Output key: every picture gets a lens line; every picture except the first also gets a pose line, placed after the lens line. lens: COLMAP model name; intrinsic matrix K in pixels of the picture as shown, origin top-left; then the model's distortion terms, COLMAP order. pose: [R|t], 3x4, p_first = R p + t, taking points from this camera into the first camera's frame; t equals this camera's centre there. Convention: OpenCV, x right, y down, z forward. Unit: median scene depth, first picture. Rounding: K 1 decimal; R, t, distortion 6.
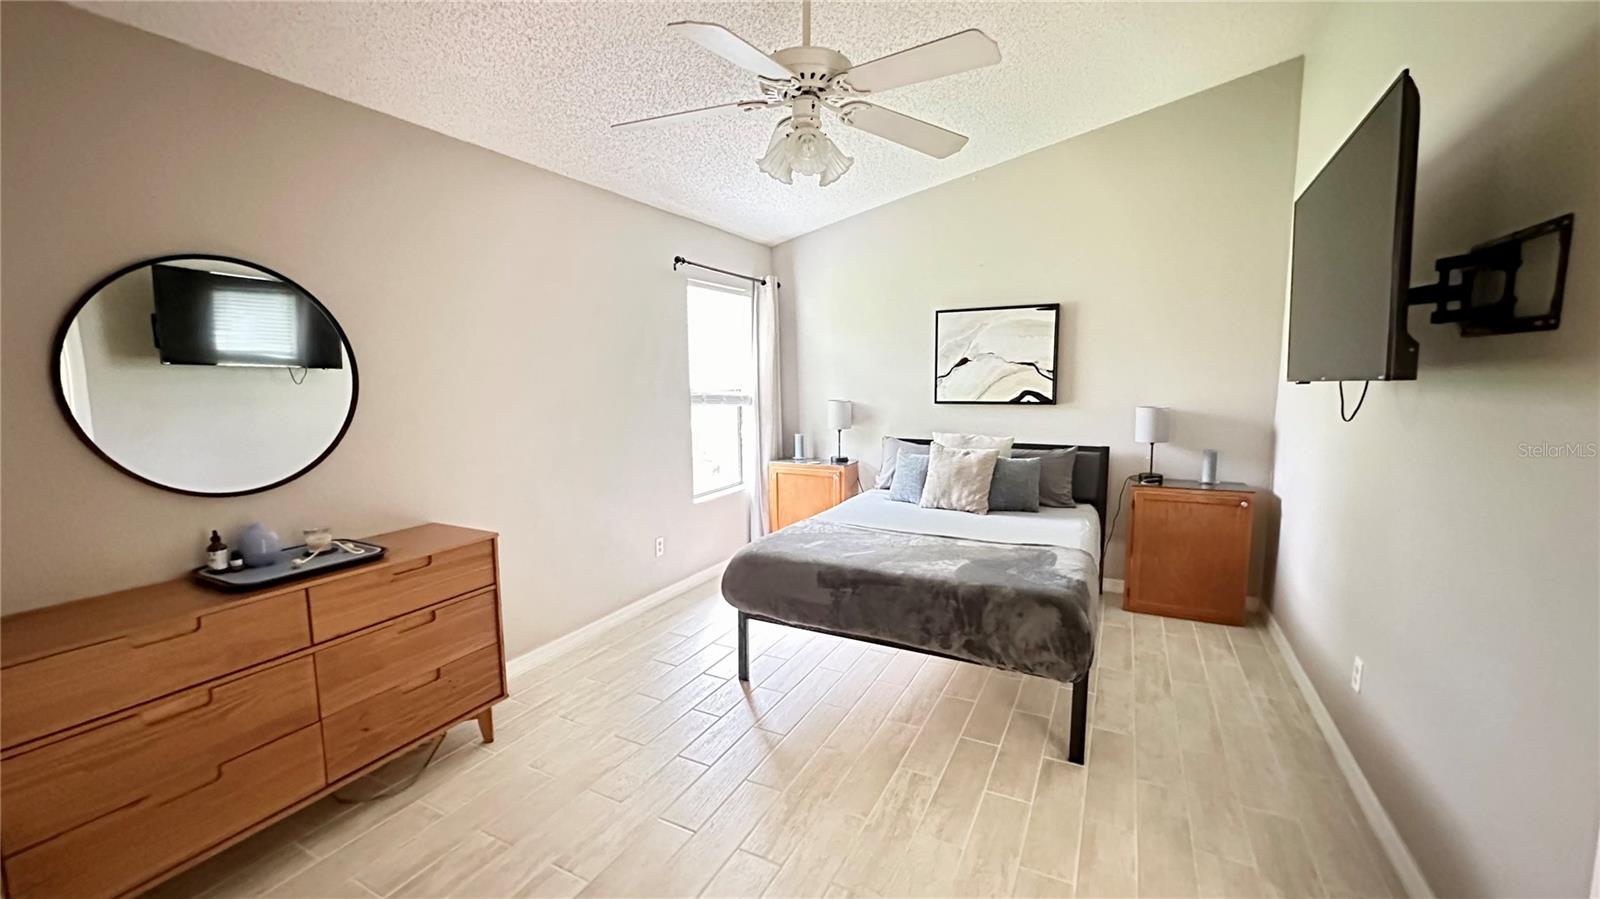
lens RADIAL K [[643.4, 0, 801.8], [0, 643.4, 444.2], [0, 0, 1]] dist [0.000142, 0.000203]
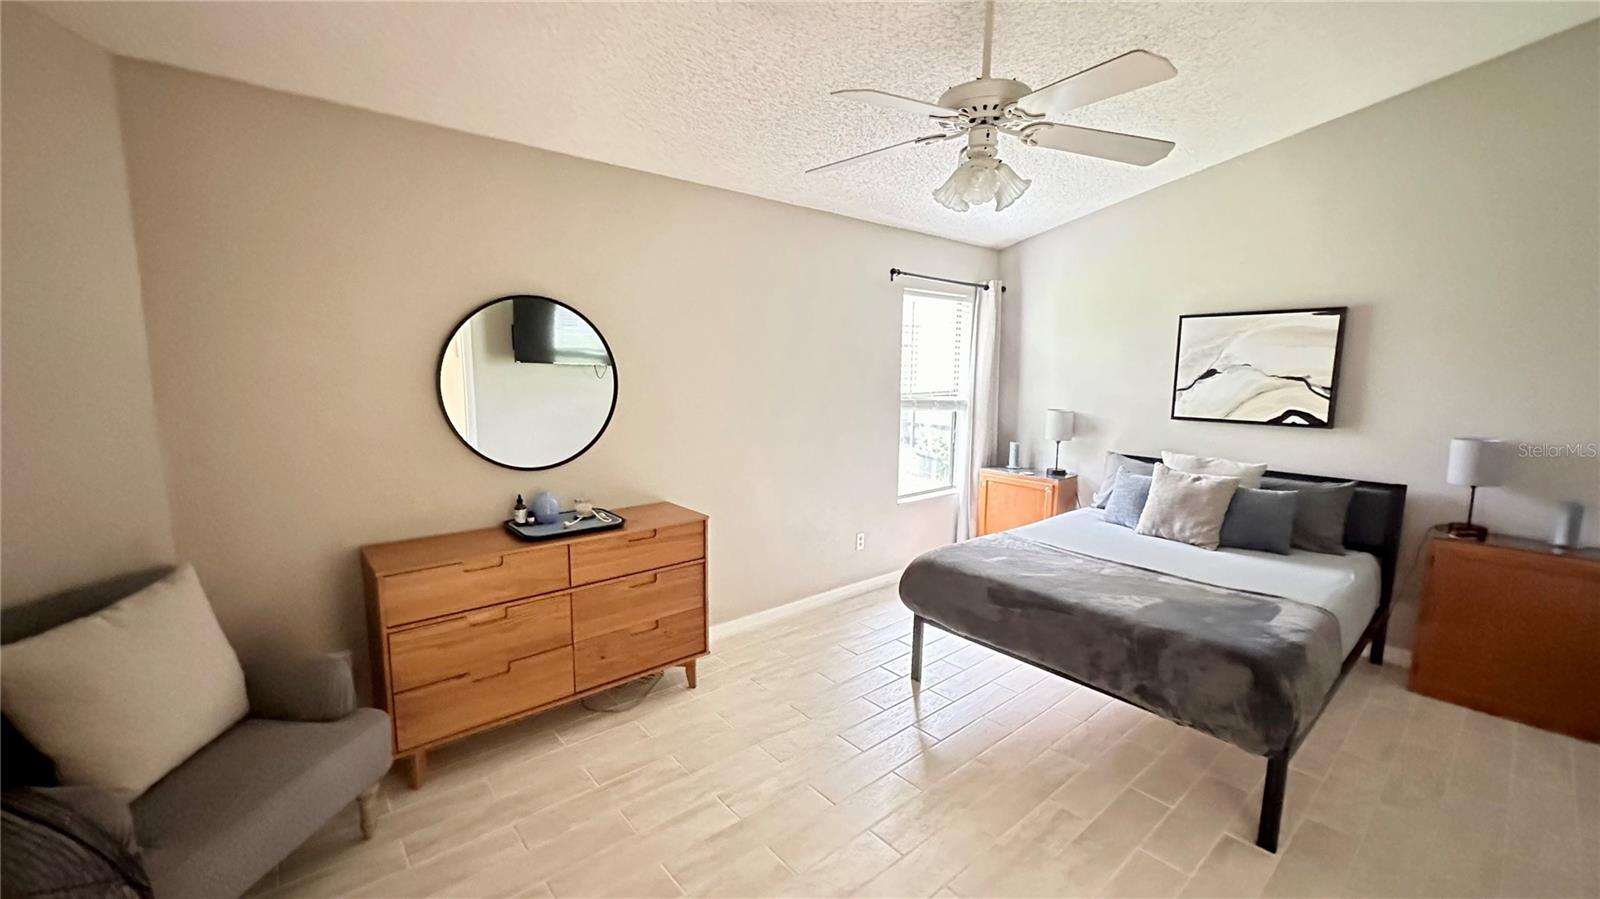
lens RADIAL K [[643.4, 0, 801.8], [0, 643.4, 444.2], [0, 0, 1]] dist [0.000142, 0.000203]
pose [[0.925657, 0.064415, -0.372841, 0.122664], [-0.060166, 0.997923, 0.023034, -0.032657], [0.373550, 0.001111, 0.927609, -0.044307]]
